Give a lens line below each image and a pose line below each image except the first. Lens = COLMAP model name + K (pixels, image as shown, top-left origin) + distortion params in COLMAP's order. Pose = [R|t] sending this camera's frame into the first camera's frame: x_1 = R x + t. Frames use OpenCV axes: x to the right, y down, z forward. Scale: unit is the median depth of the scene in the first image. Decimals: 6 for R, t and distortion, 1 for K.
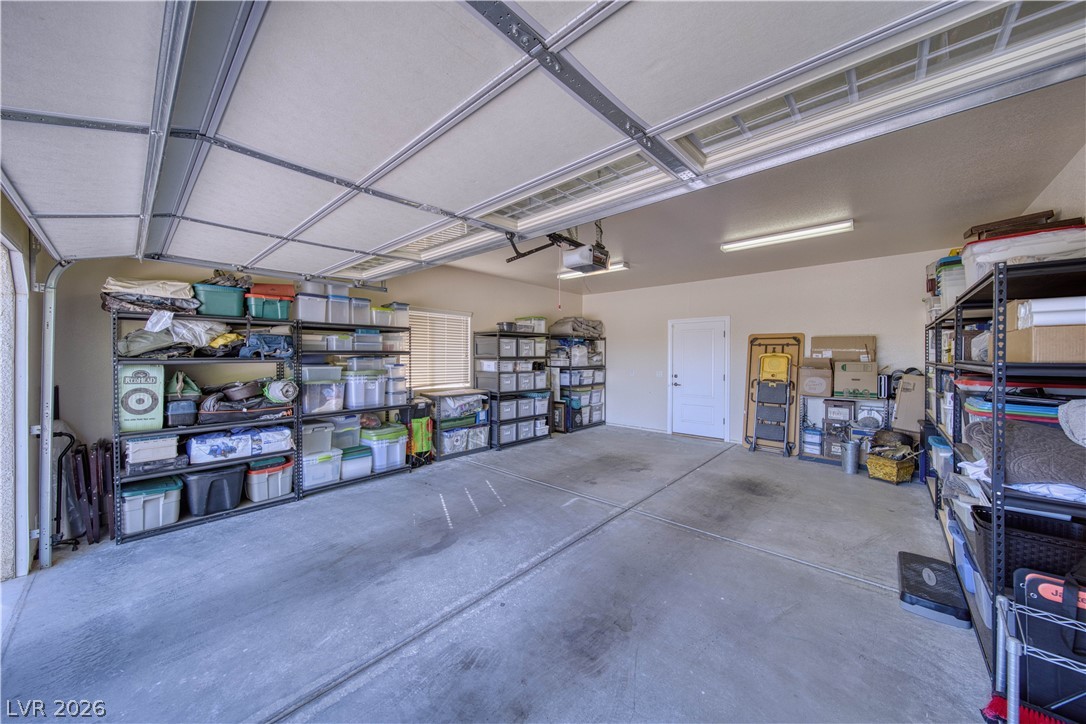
lens RADIAL K [[380.9, 0, 548.6], [0, 380.9, 357.3], [0, 0, 1]] dist [-0.002292, -0.000695]
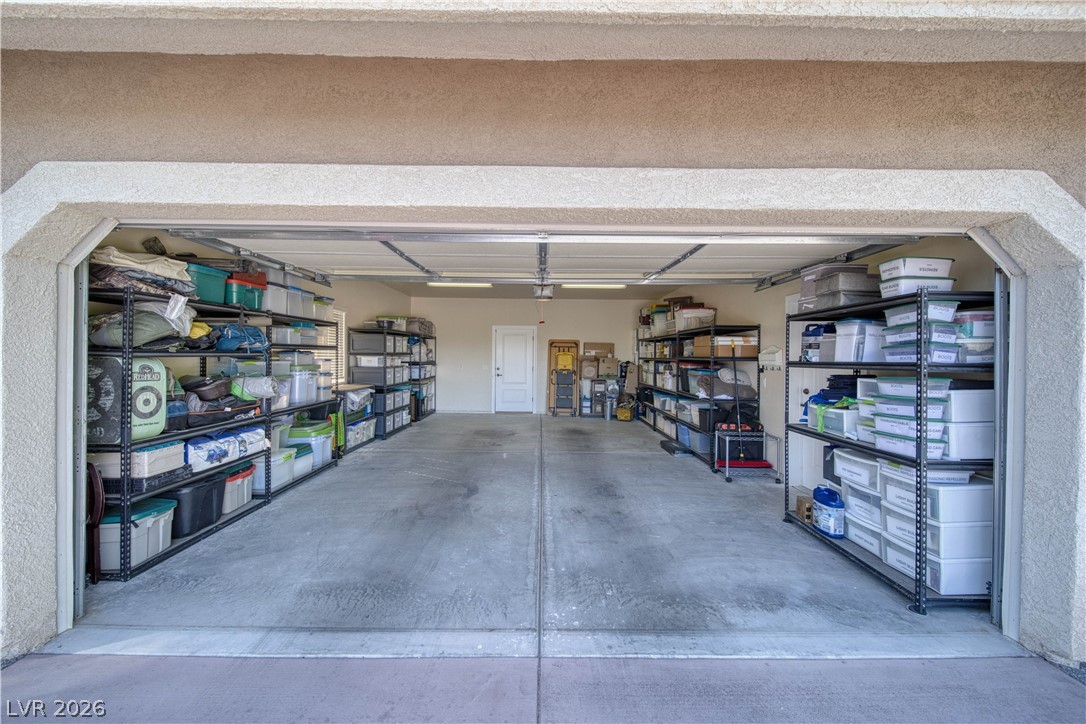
lens RADIAL K [[380.9, 0, 545.3], [0, 380.9, 358.9], [0, 0, 1]] dist [-0.002292, -0.000695]
pose [[0.738923, 0.000059, 0.673790, -0.702843], [-0.006864, 0.999949, 0.007439, 0.007131], [-0.673755, -0.010122, 0.738886, -0.131222]]
